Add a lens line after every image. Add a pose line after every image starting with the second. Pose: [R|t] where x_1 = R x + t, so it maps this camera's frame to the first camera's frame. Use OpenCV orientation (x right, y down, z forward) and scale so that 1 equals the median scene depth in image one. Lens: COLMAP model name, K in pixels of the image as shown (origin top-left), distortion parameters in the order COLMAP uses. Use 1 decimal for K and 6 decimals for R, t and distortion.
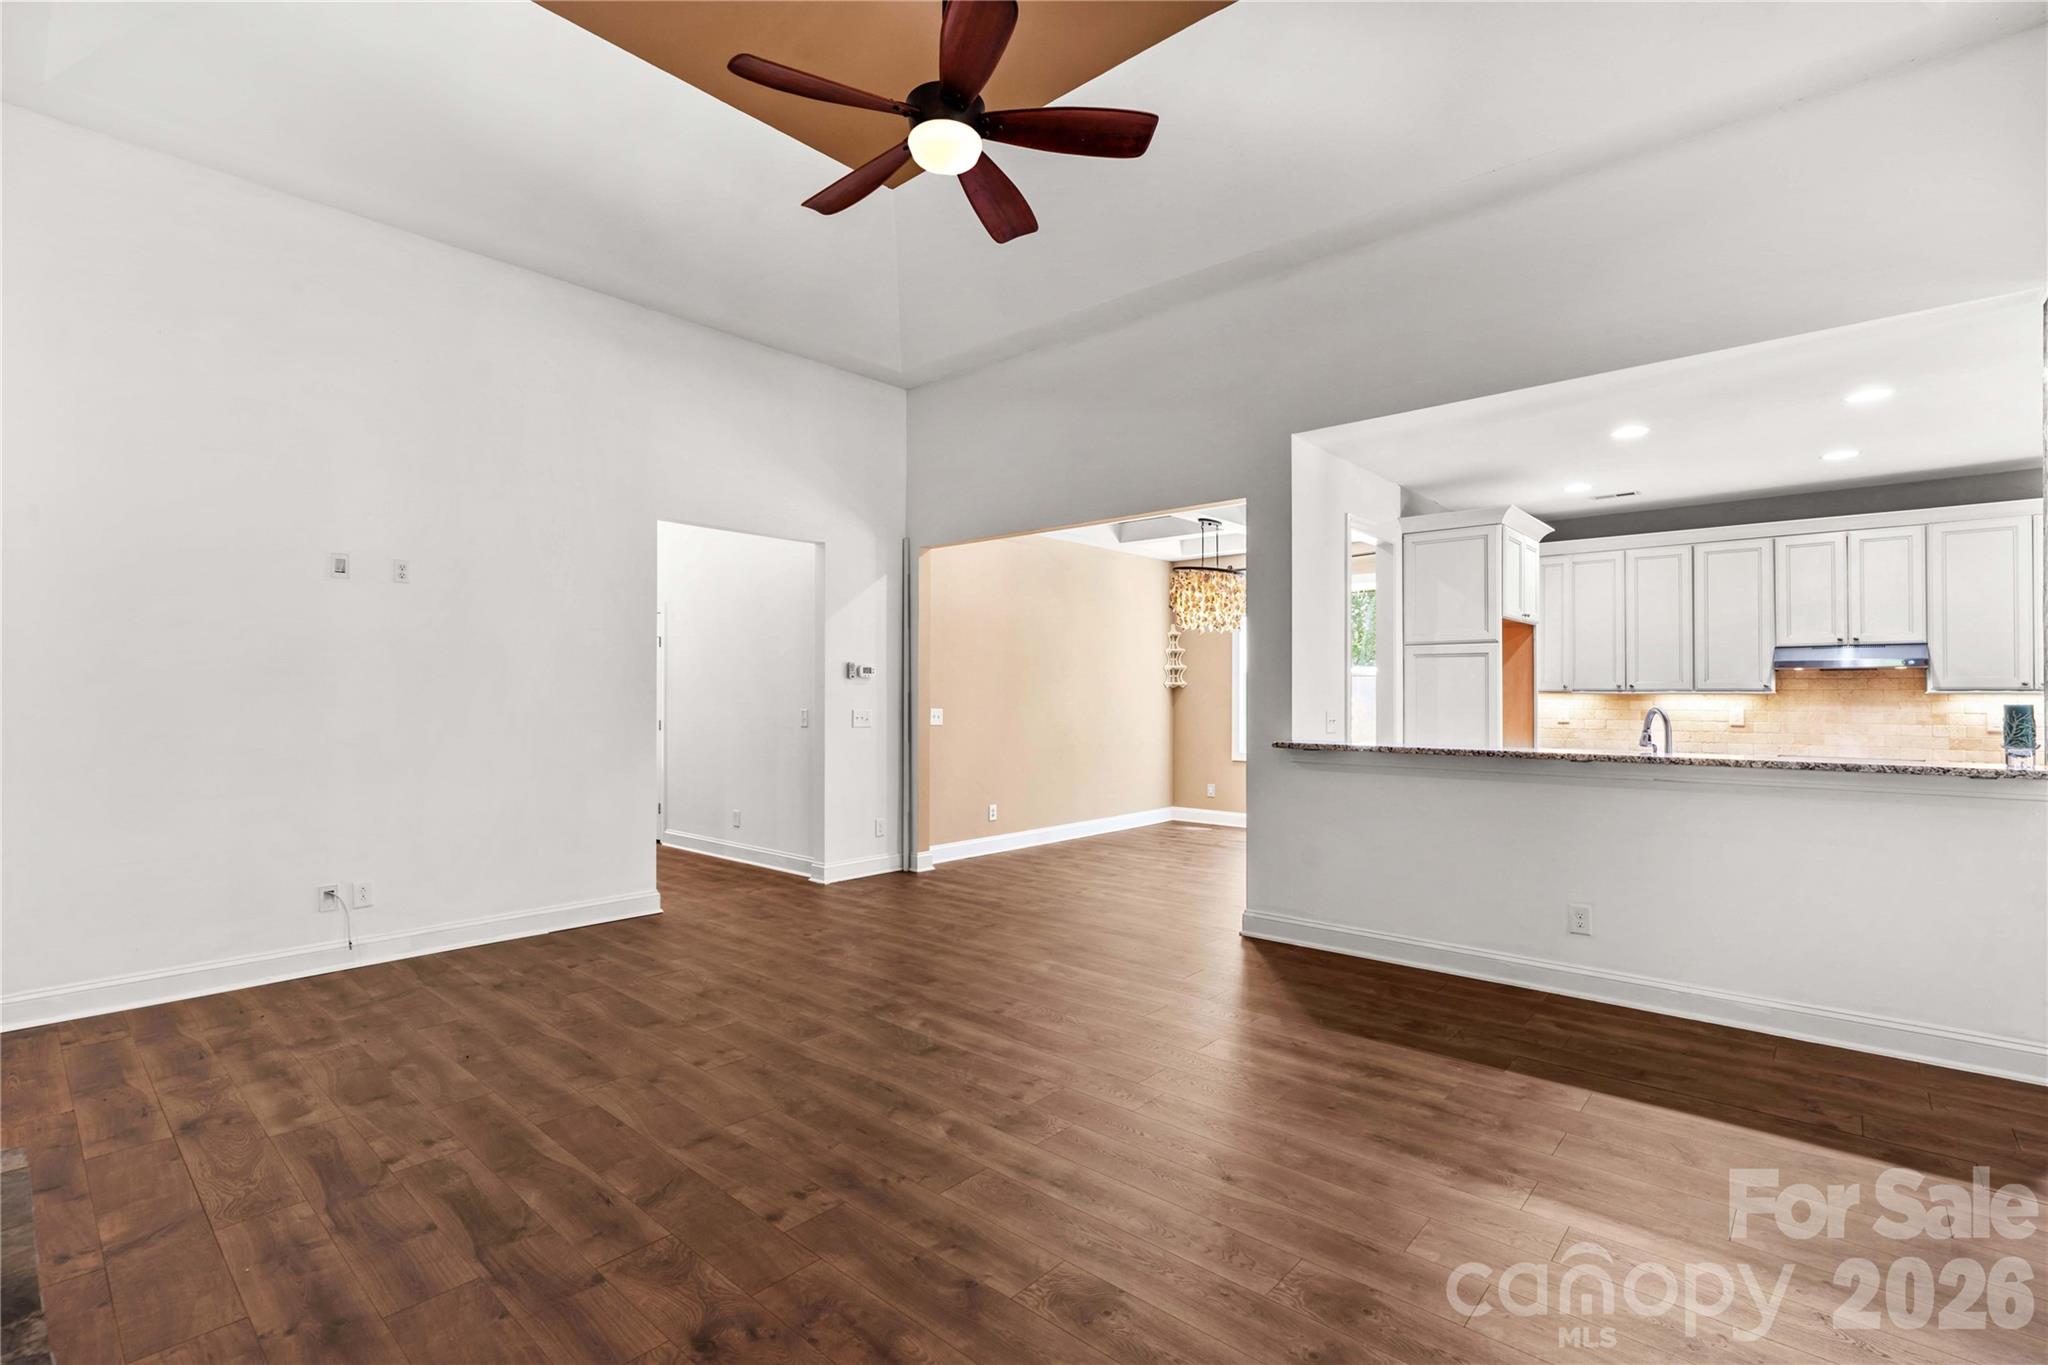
lens RADIAL K [[942.4, 0, 1009.7], [0, 942.4, 674.7], [0, 0, 1]] dist [-0.019867, 0.007011]
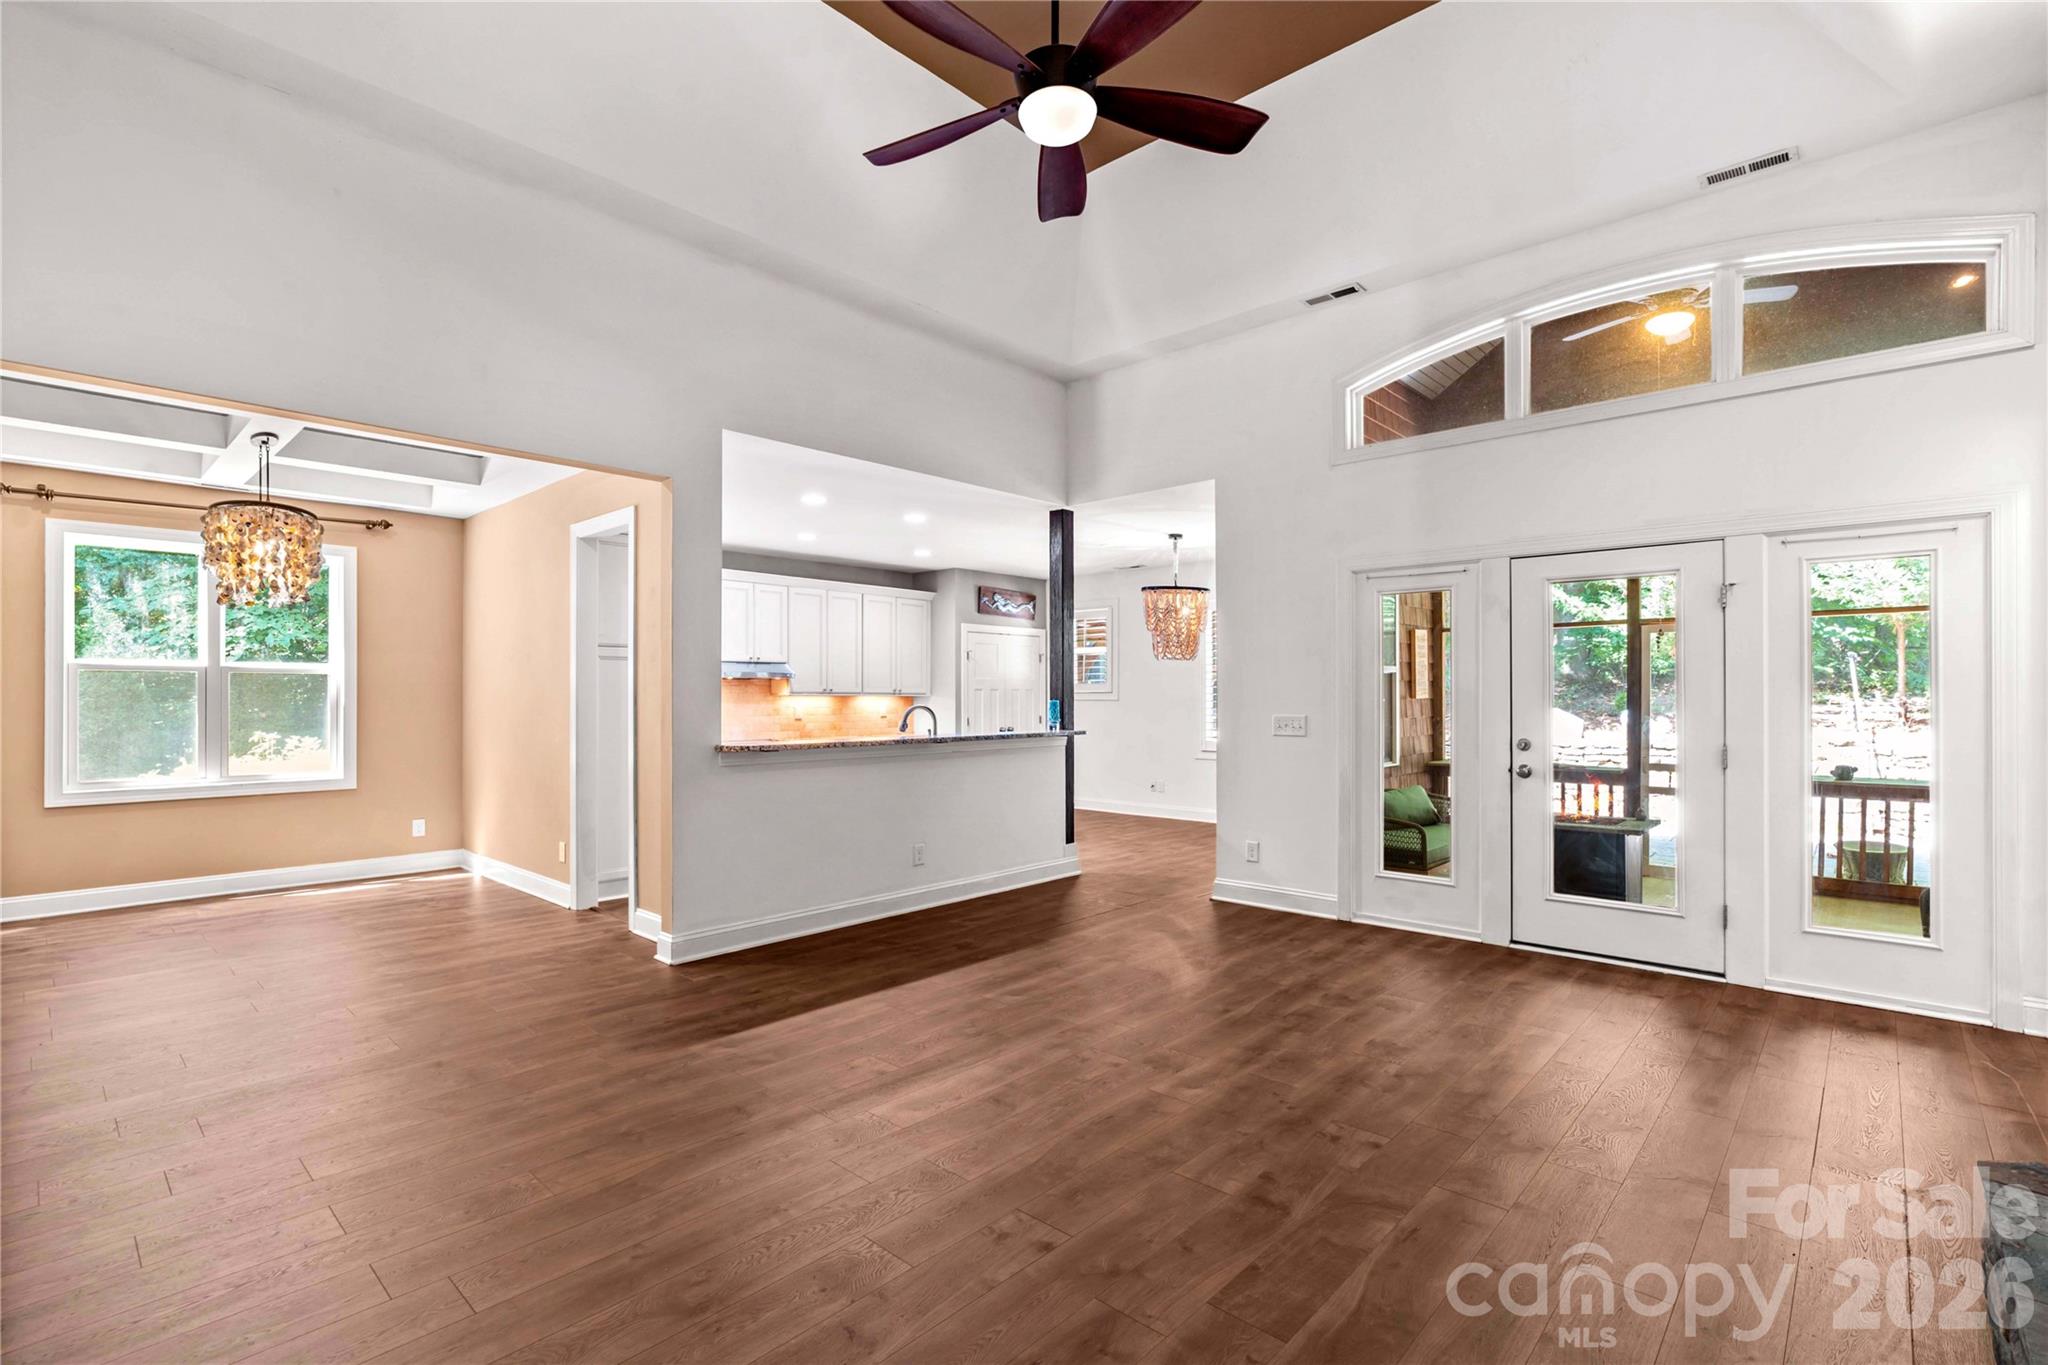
lens RADIAL K [[942.4, 0, 1045.9], [0, 942.4, 690.3], [0, 0, 1]] dist [-0.019867, 0.007011]
pose [[-0.006021, 0.003879, 0.999974, -0.747854], [-0.018287, 0.999825, -0.003988, 0.013873], [-0.999815, -0.018310, -0.005949, 0.753499]]
